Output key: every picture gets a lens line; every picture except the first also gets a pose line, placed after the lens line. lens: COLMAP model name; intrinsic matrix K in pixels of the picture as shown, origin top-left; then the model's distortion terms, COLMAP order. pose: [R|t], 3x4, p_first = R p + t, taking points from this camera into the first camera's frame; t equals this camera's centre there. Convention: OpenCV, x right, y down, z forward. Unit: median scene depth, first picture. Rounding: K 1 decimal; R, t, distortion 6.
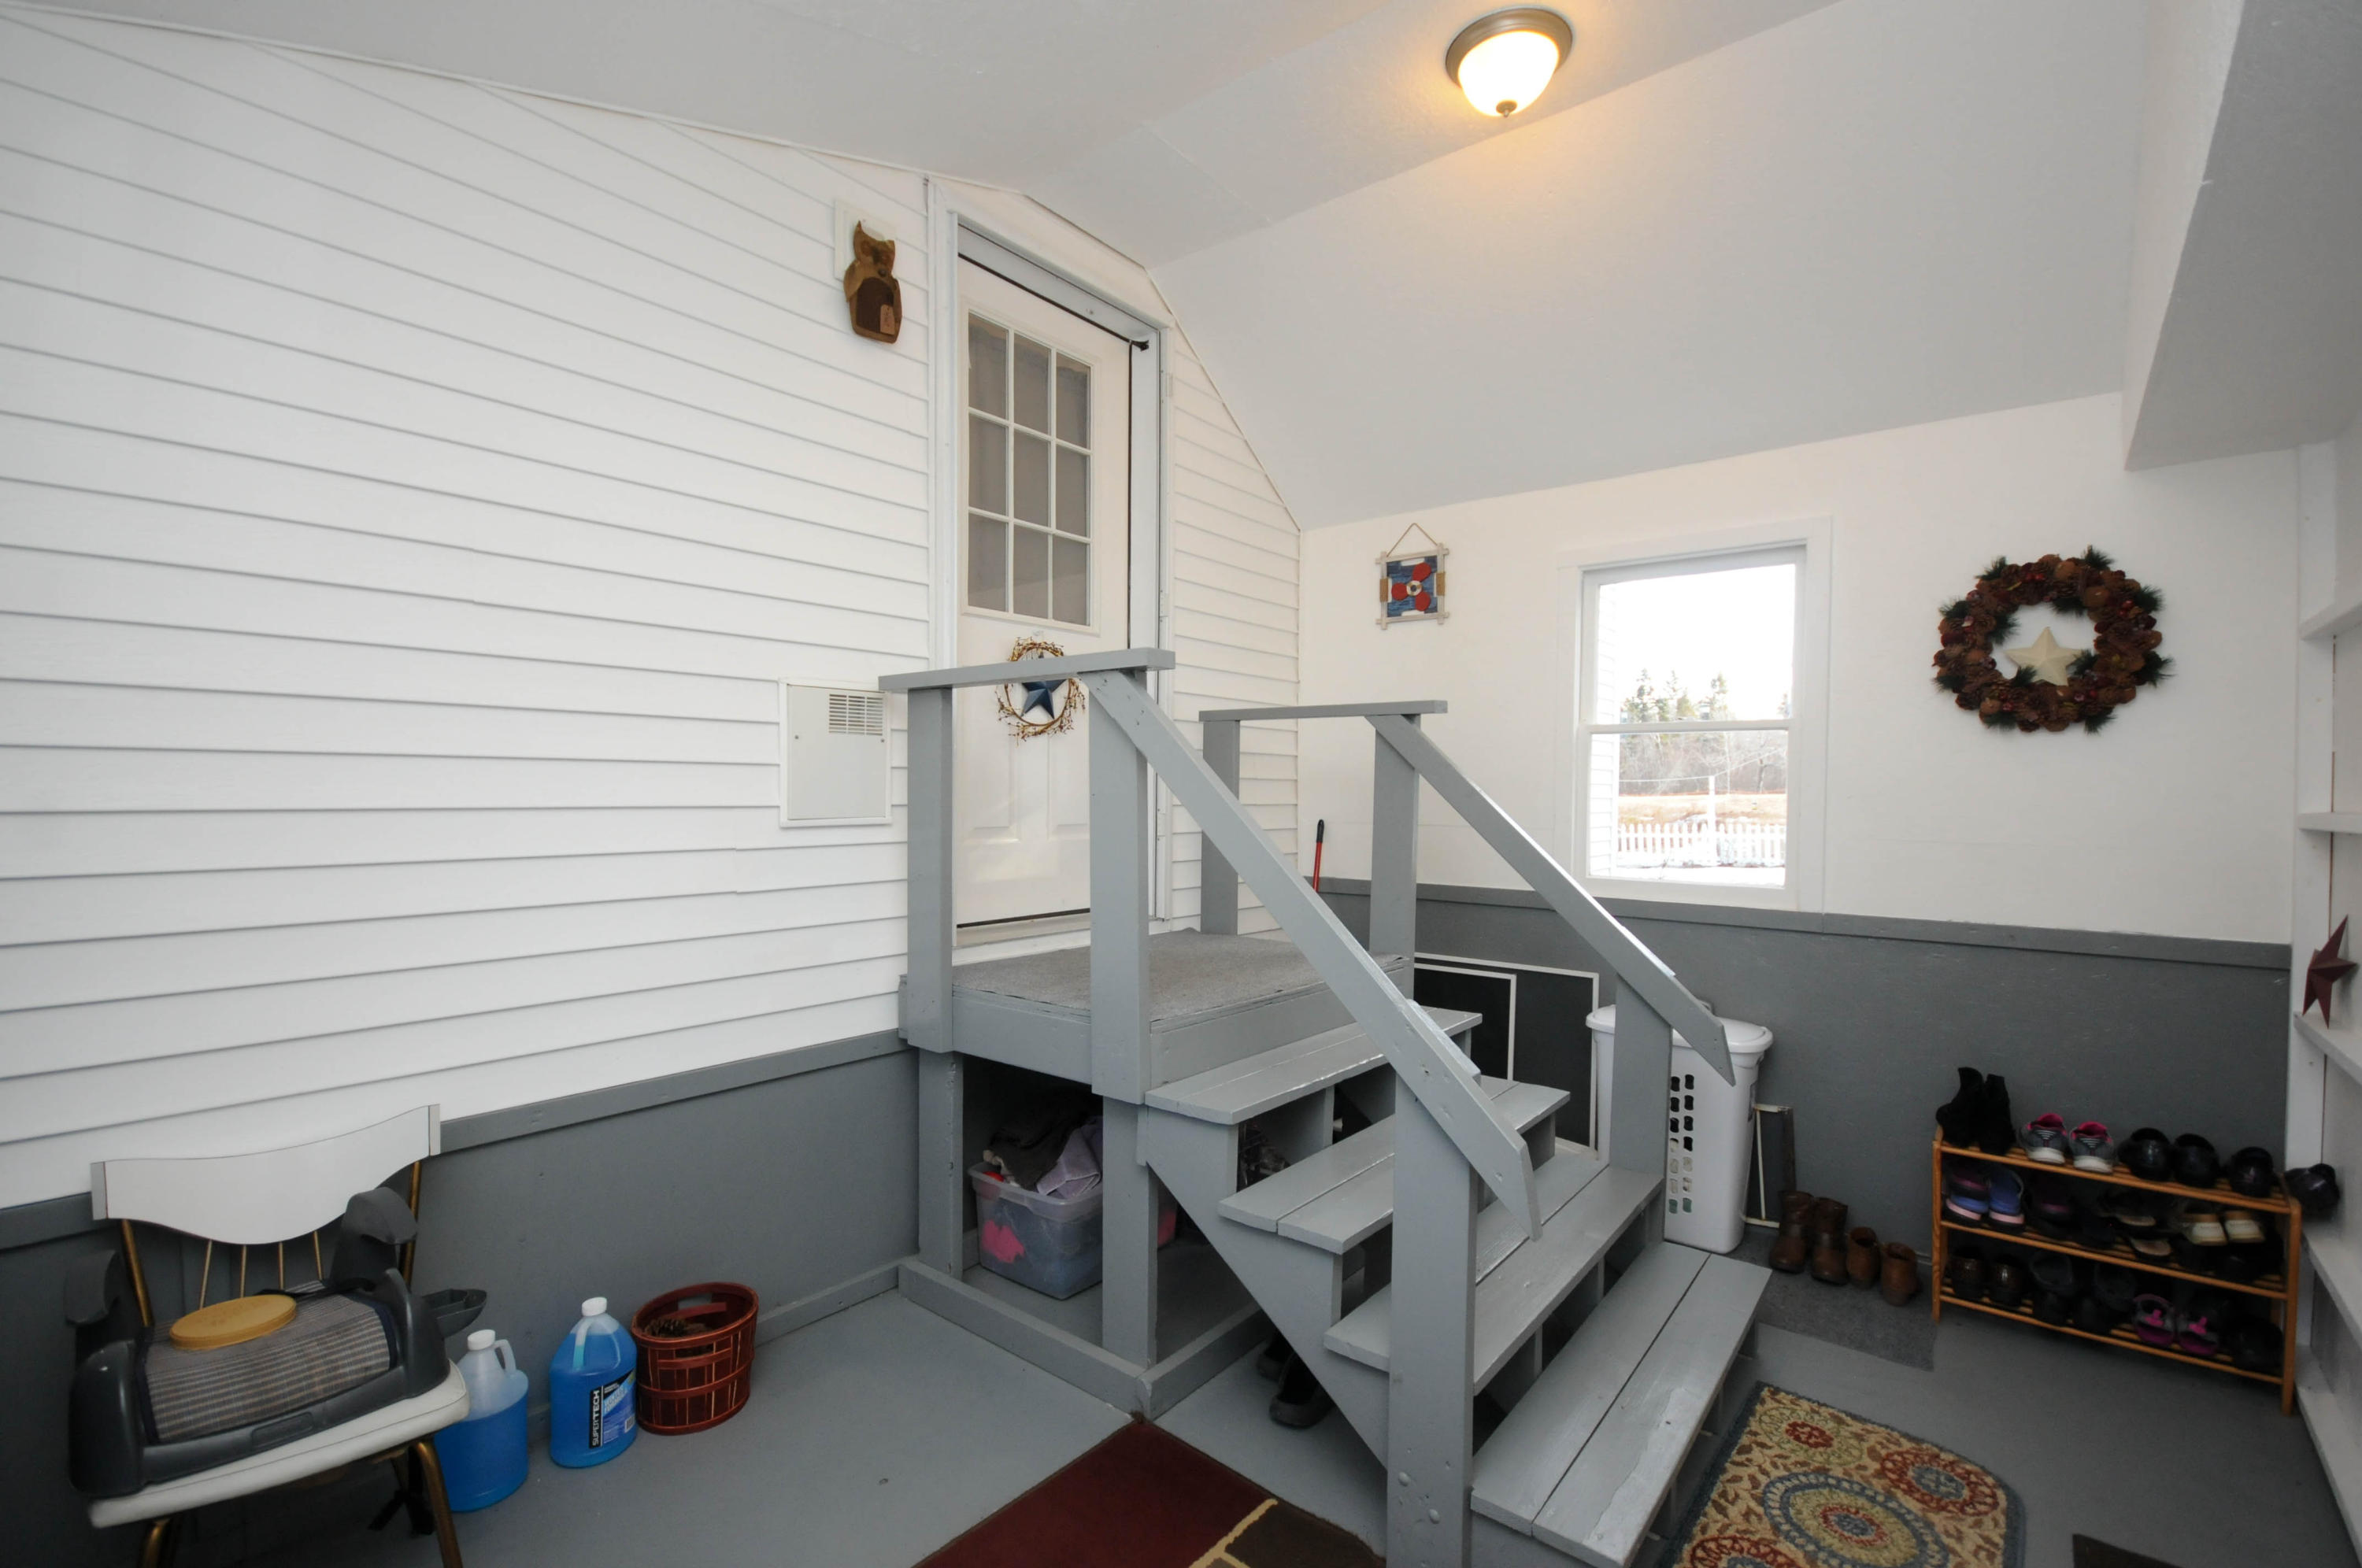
lens RADIAL K [[1022.0, 0, 1178.3], [0, 1022.0, 790.7], [0, 0, 1]] dist [-0.014935, -0.003602]
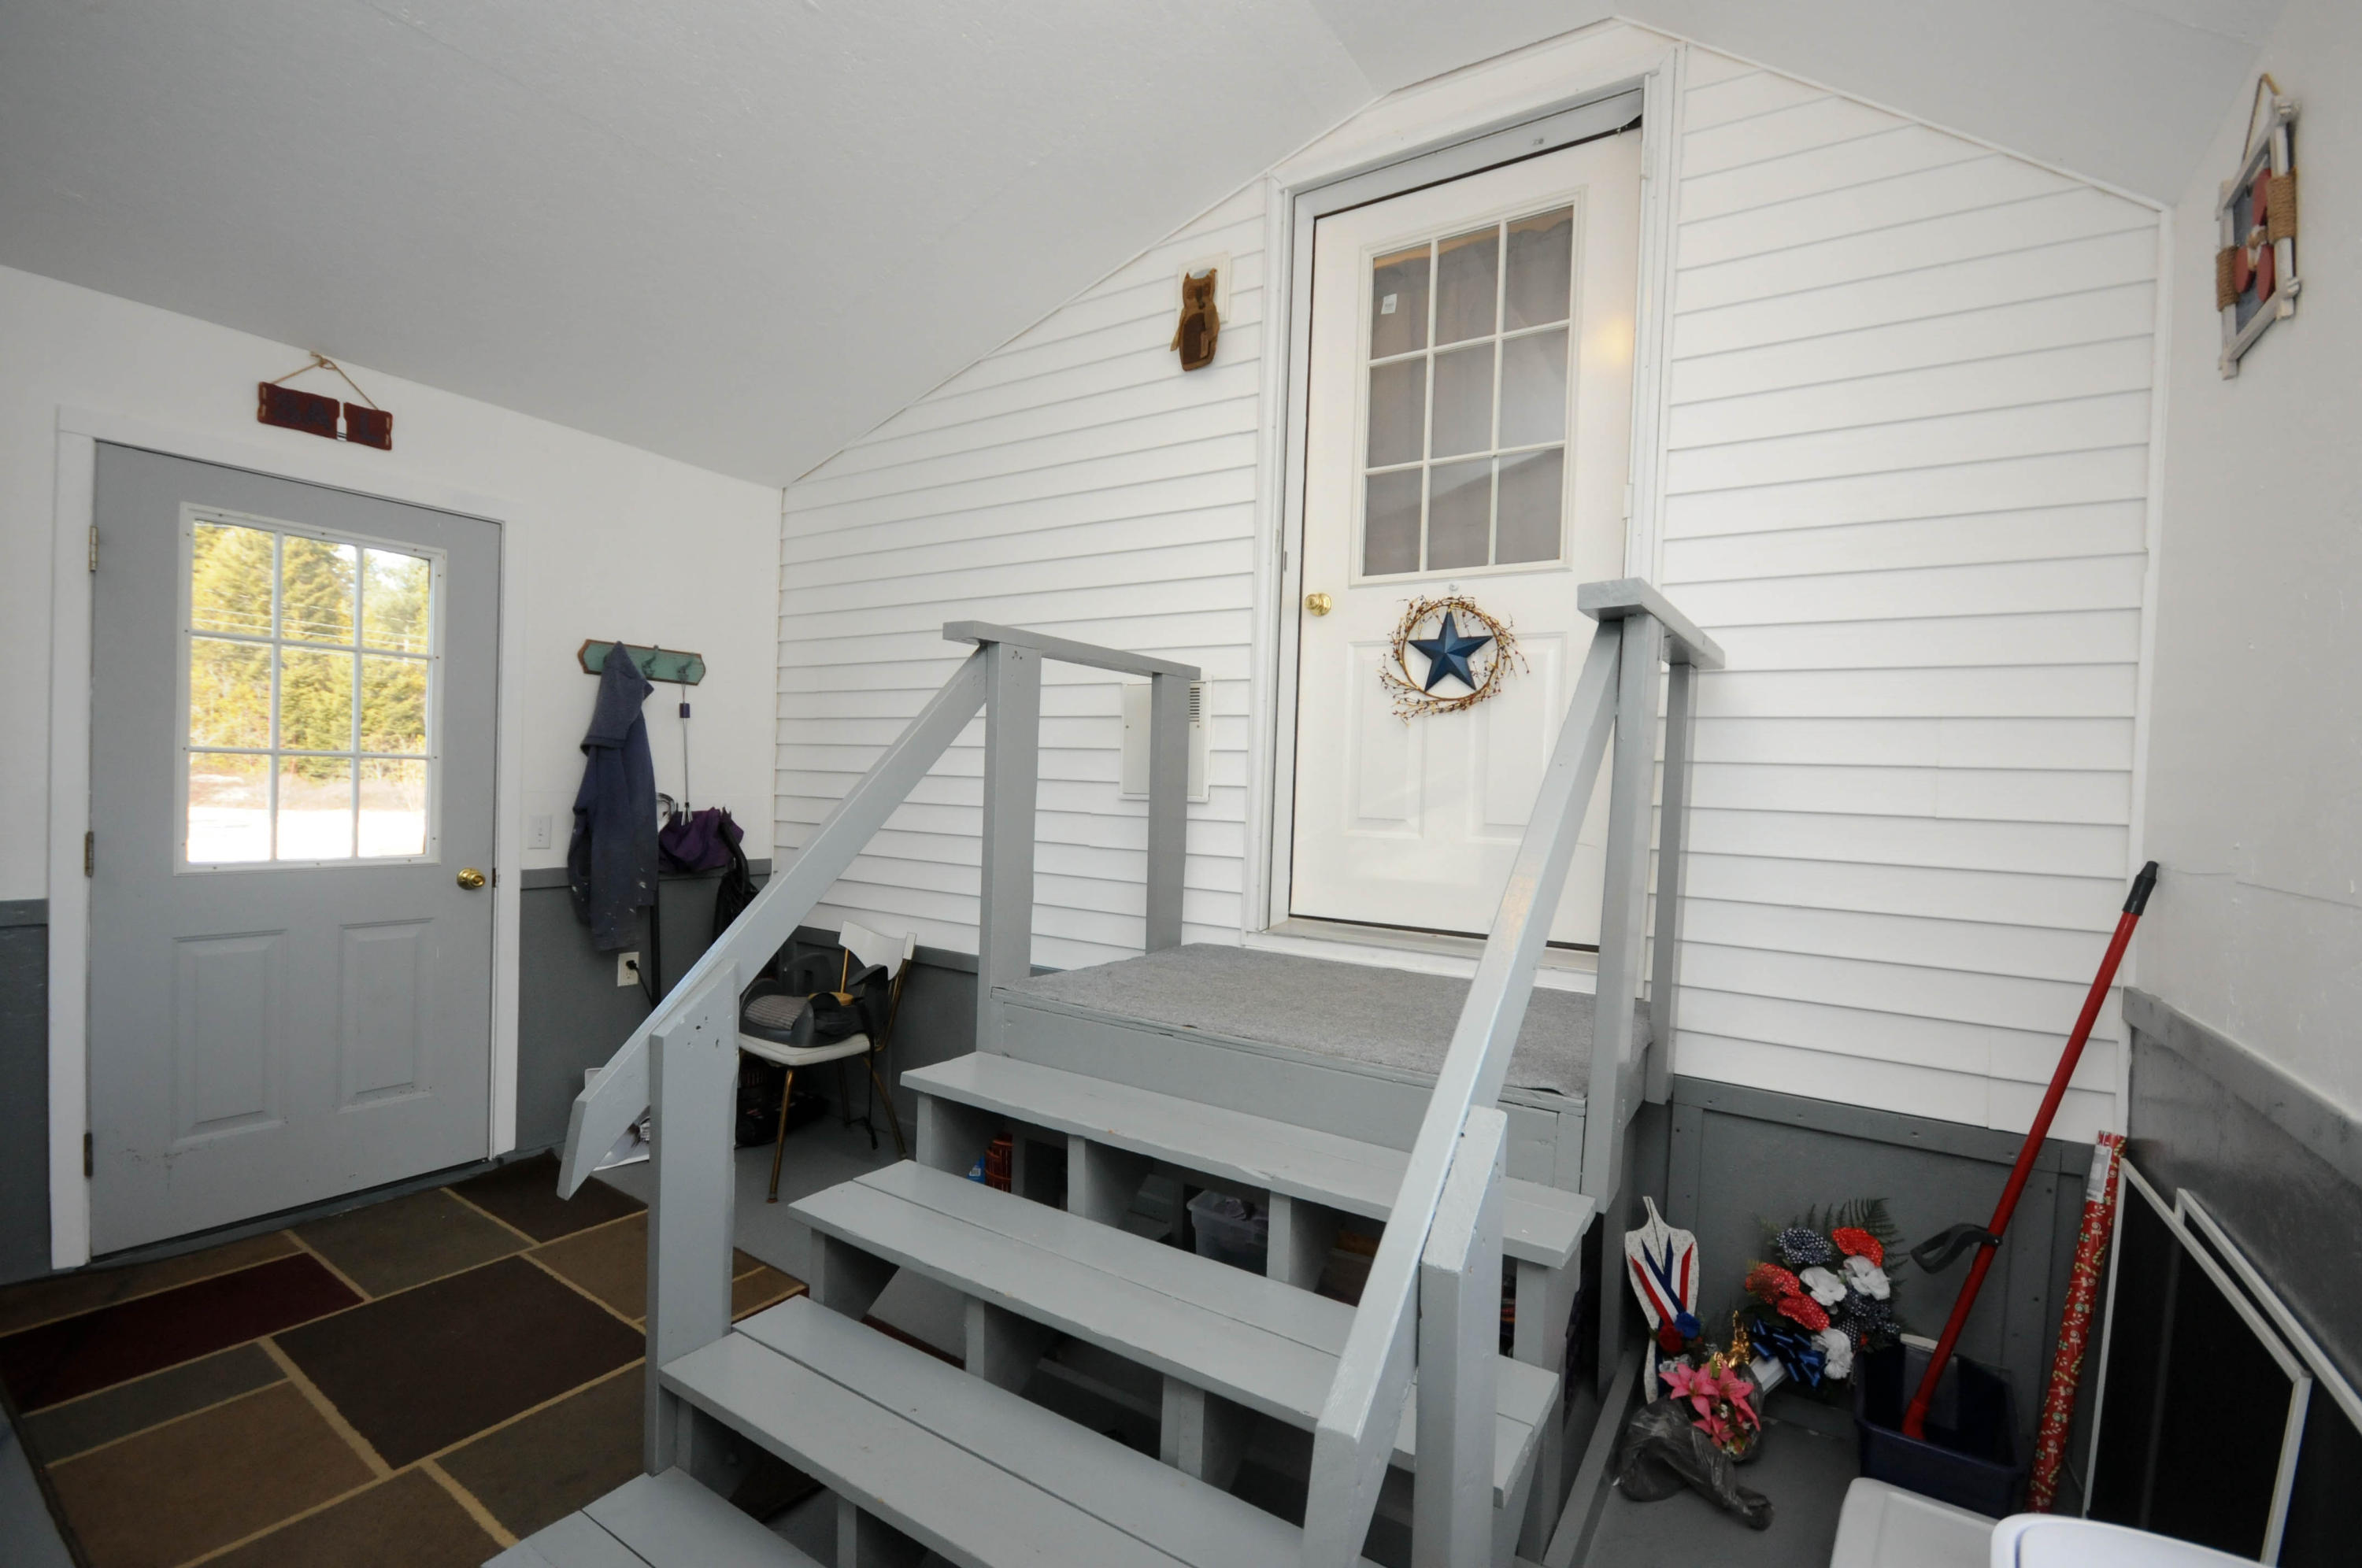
lens RADIAL K [[1022.0, 0, 1177.6], [0, 1022.0, 800.0], [0, 0, 1]] dist [-0.014935, -0.003602]
pose [[0.113406, 0.013985, -0.993450, 0.664366], [-0.031426, 0.999451, 0.010482, 0.015619], [0.993052, 0.030031, 0.113783, 0.703669]]
